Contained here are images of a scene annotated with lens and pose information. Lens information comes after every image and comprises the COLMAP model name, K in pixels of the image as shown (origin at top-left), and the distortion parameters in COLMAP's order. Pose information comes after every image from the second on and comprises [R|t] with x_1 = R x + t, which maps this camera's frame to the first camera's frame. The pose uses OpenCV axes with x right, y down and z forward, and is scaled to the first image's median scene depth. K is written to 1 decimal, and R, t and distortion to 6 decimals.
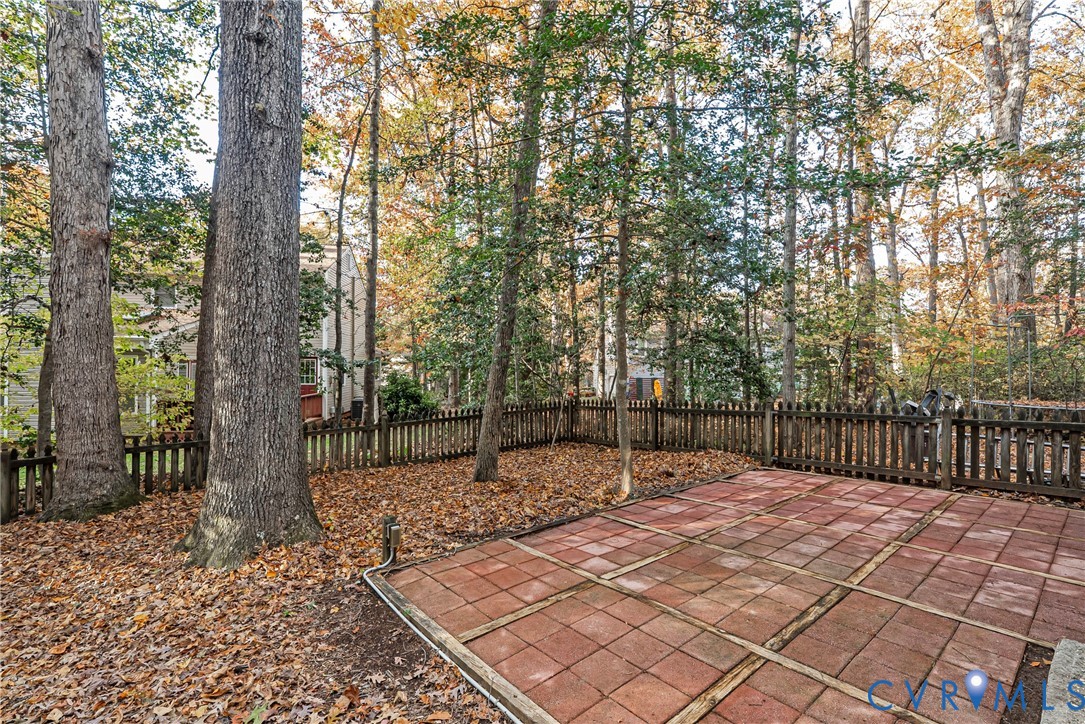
lens RADIAL K [[494.5, 0, 543.3], [0, 494.5, 360.2], [0, 0, 1]] dist [-0.002284, 0.000412]
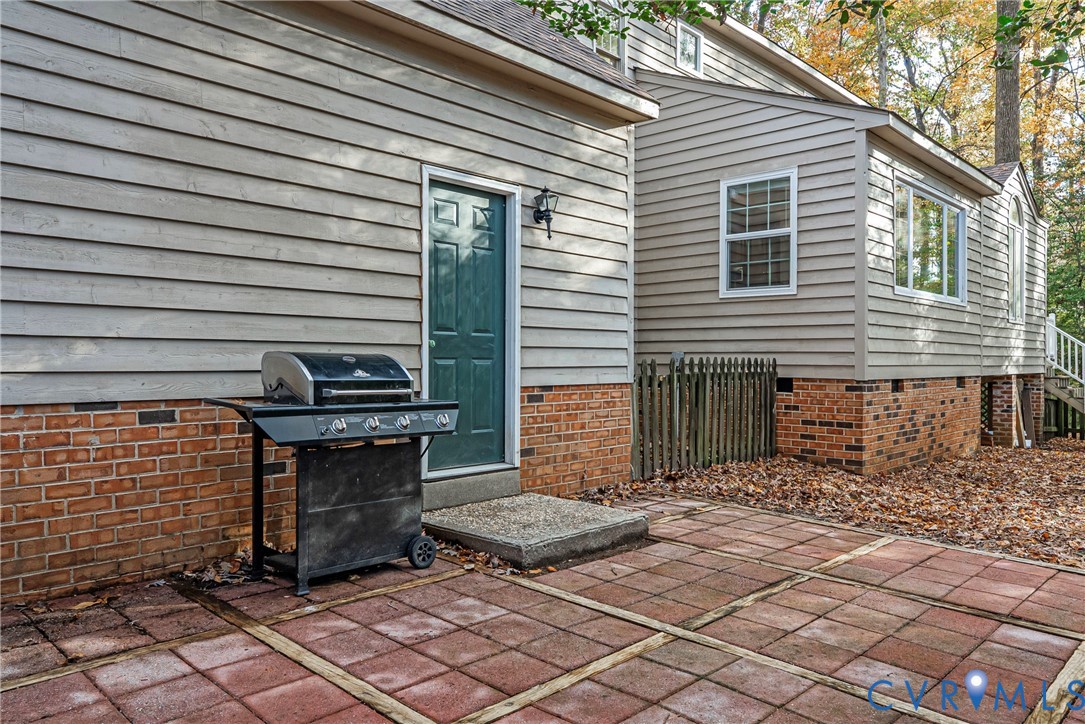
lens RADIAL K [[751.9, 0, 542.0], [0, 751.9, 359.6], [0, 0, 1]] dist [-0.002829, 0.000917]
pose [[-0.995834, -0.014762, -0.089977, 0.878891], [-0.015005, 0.999885, 0.002020, 0.135420], [0.089936, 0.003361, -0.995942, 1.915151]]
